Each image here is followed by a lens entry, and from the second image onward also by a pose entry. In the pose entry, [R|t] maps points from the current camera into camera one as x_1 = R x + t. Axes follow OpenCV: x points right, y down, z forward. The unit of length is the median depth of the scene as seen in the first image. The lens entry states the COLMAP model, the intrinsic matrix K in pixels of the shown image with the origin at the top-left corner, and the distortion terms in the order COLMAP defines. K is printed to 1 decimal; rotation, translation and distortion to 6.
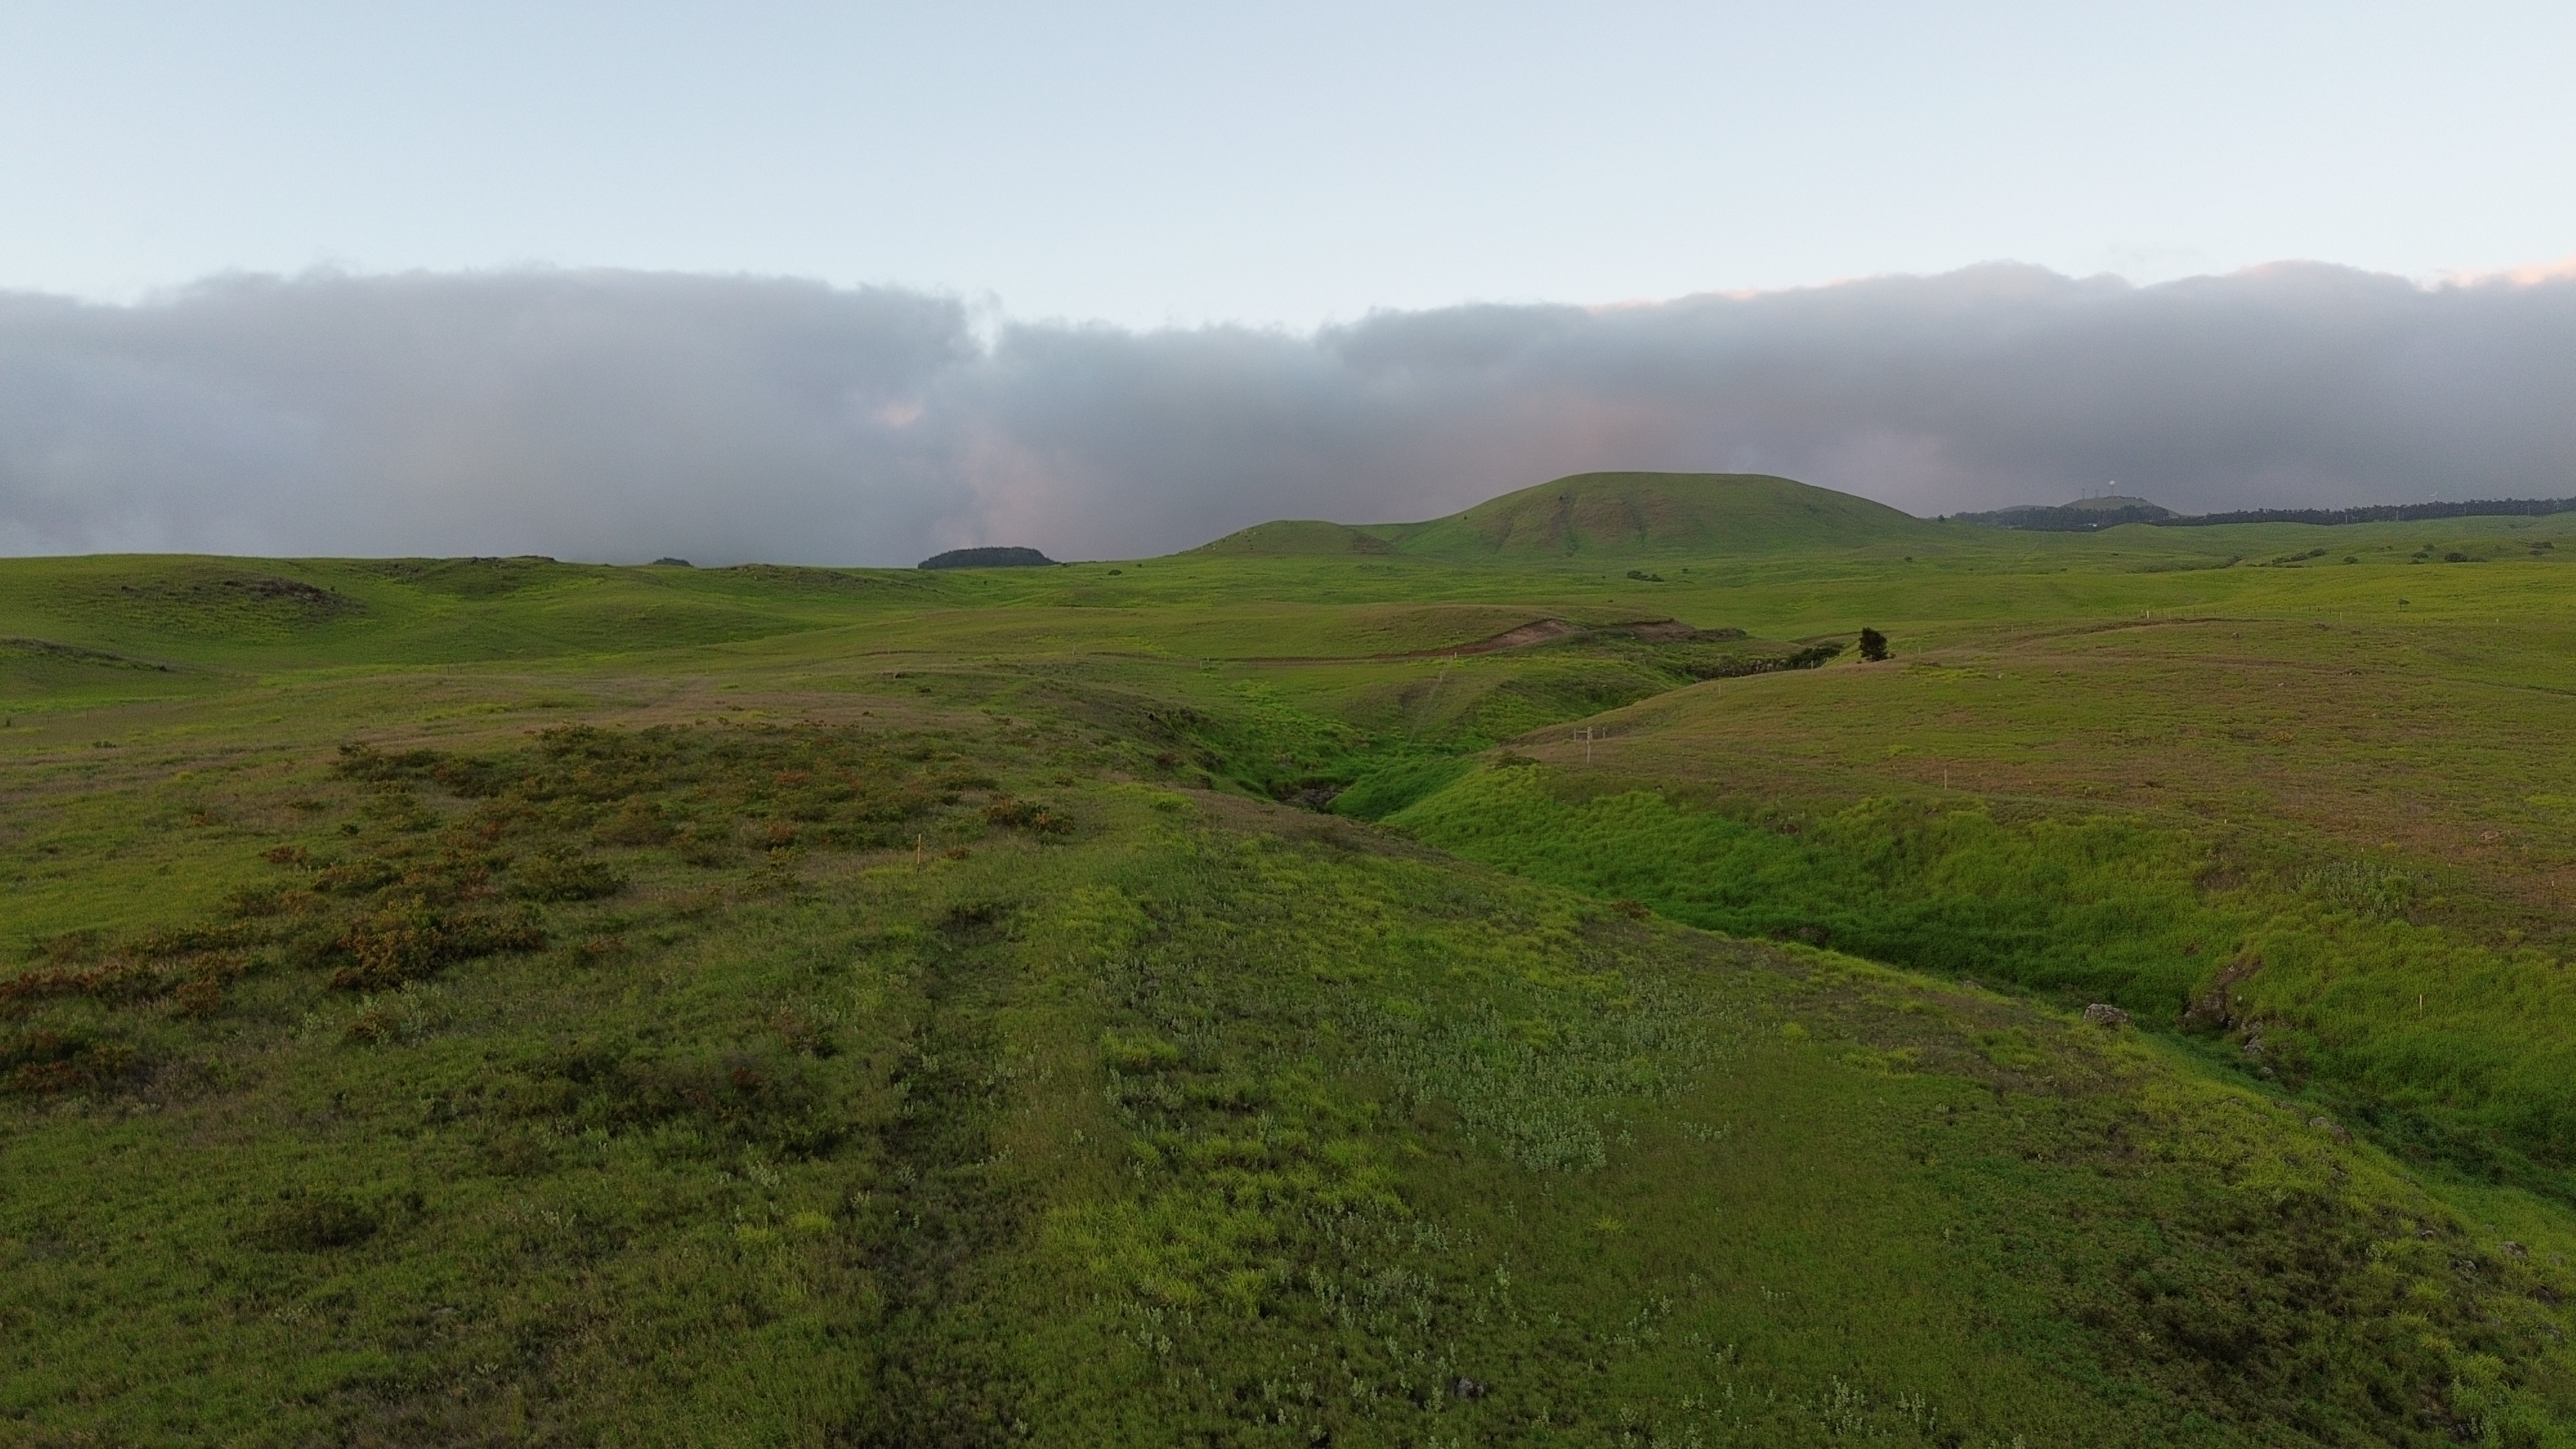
lens RADIAL K [[1802.3, 0, 1286.4], [0, 1802.3, 724.4], [0, 0, 1]] dist [-0.002130, -0.004372]
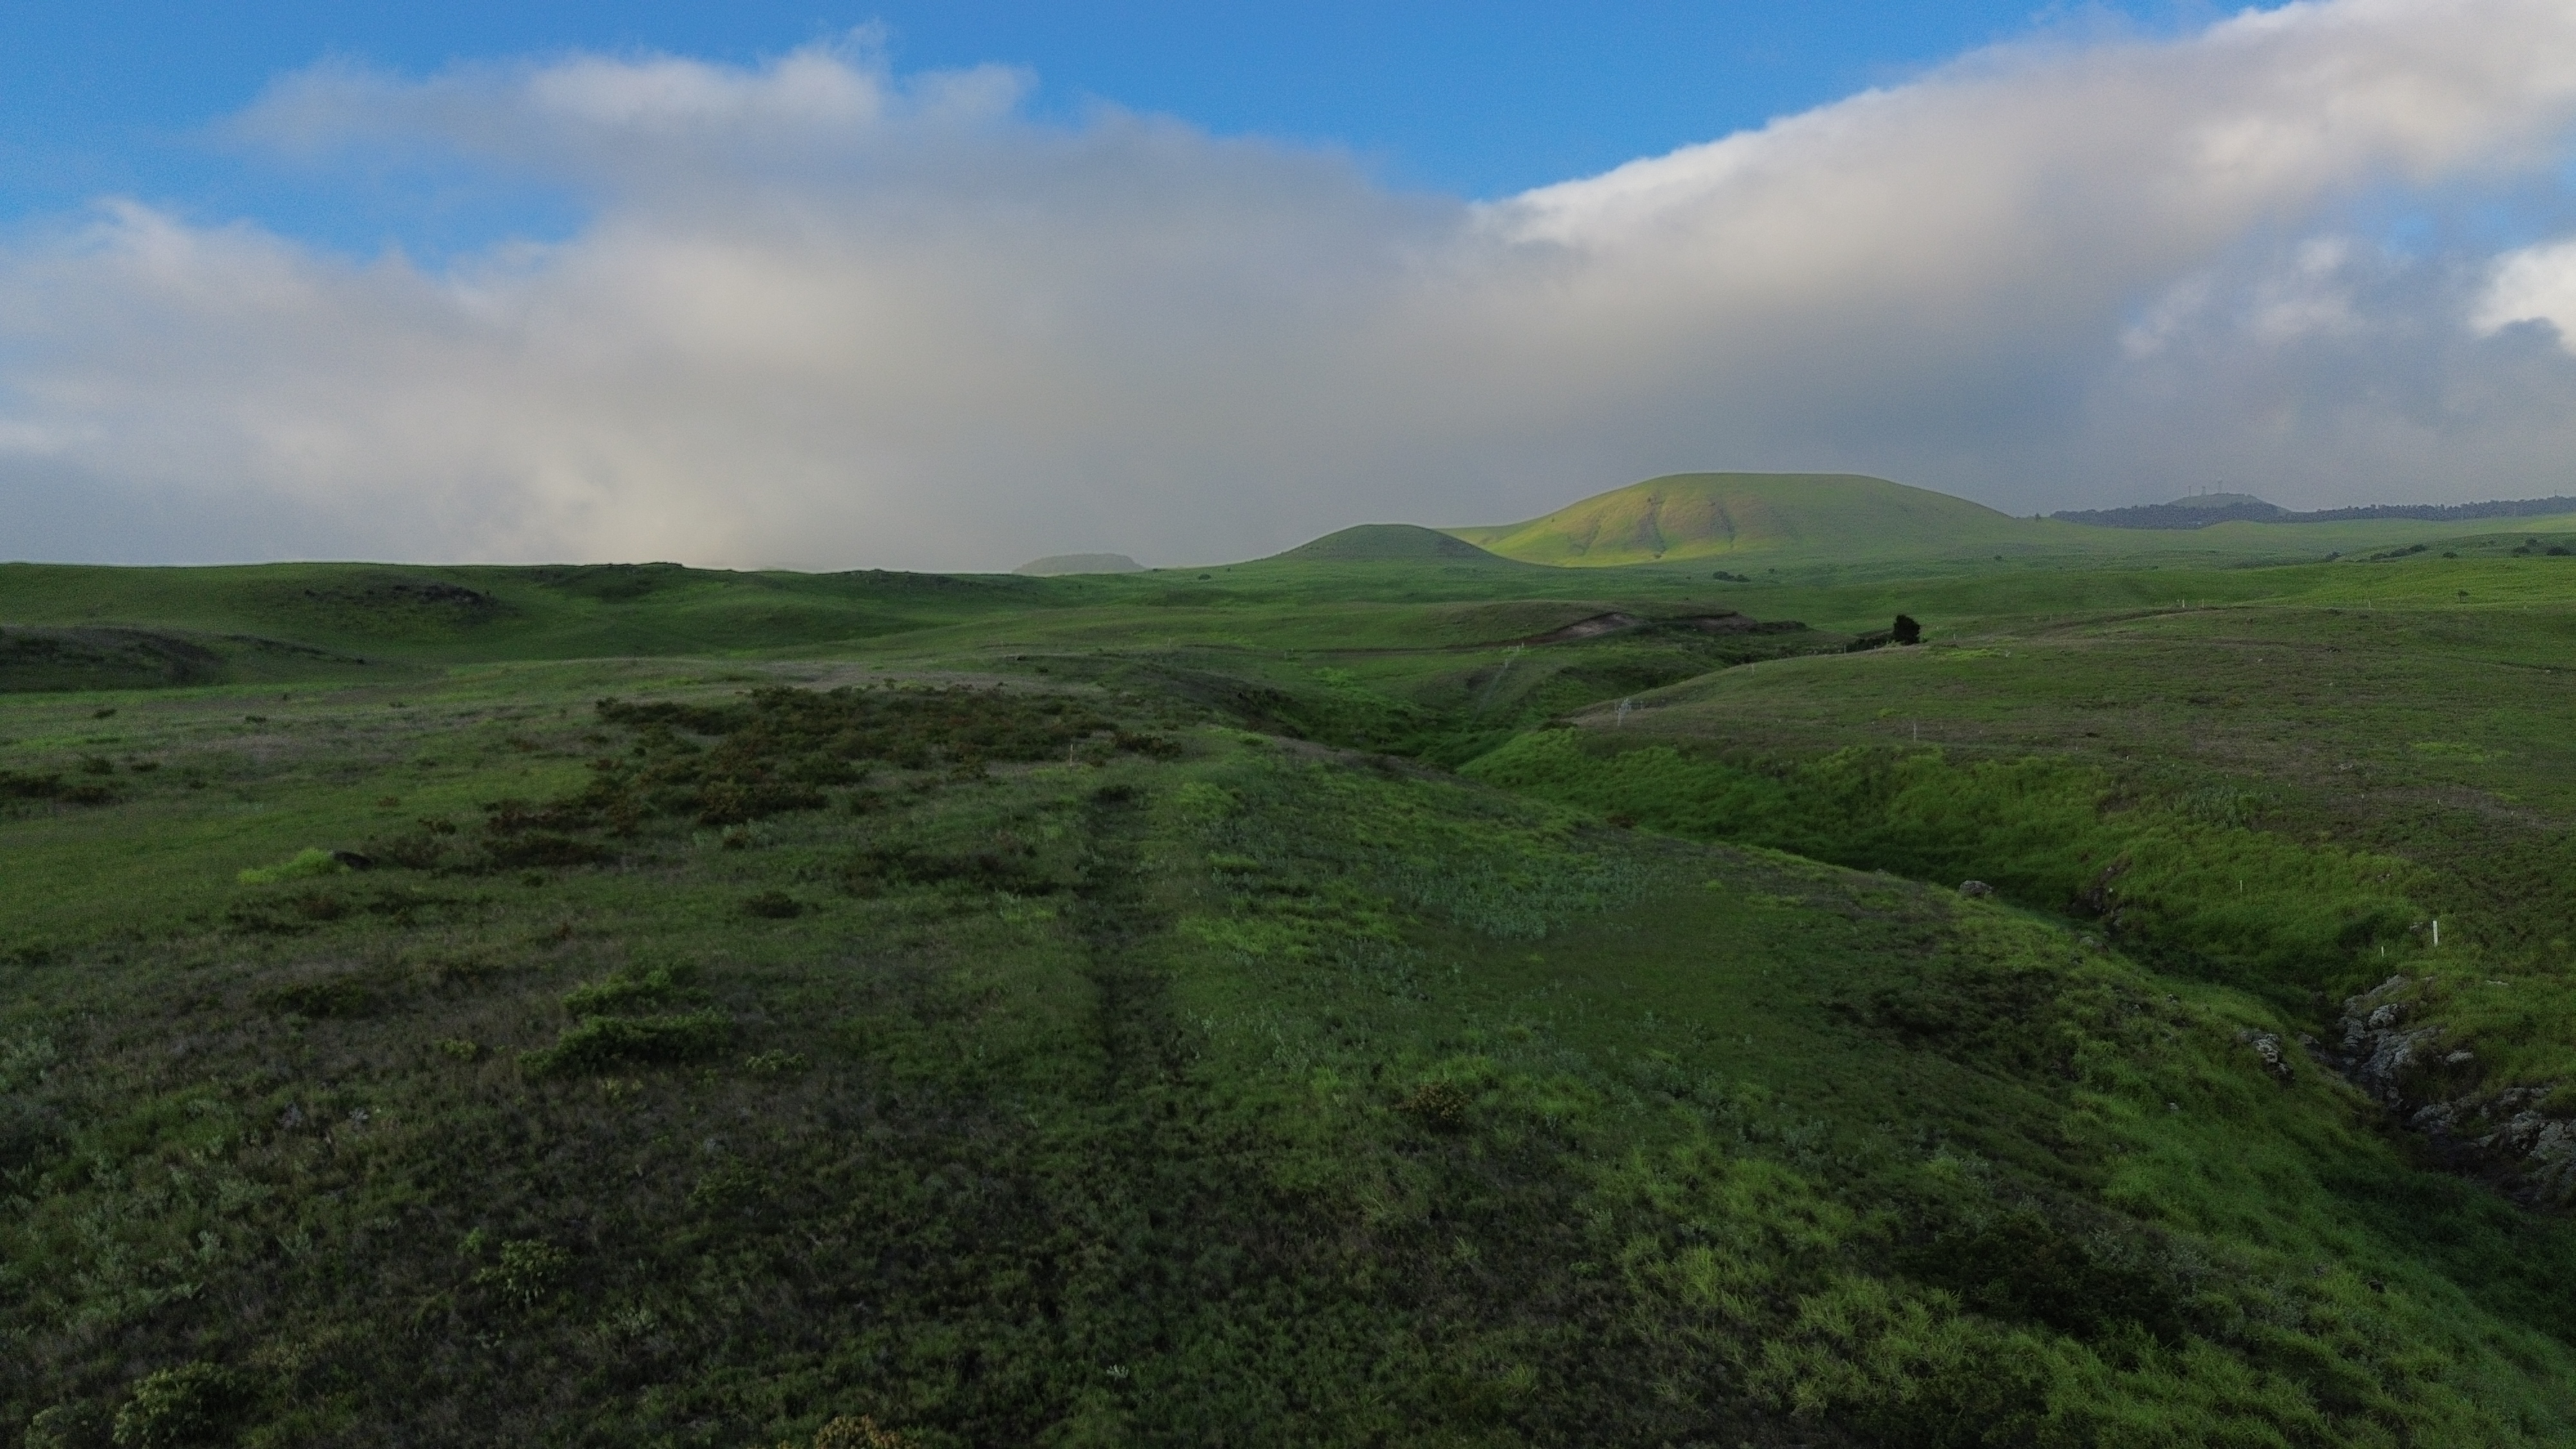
lens RADIAL K [[1802.3, 0, 1286.4], [0, 1802.3, 724.4], [0, 0, 1]] dist [-0.002130, -0.004372]
pose [[0.998785, -0.003367, -0.049165, 0.017843], [0.003236, 0.999991, -0.002740, 0.033925], [0.049174, 0.002577, 0.998787, -0.240397]]
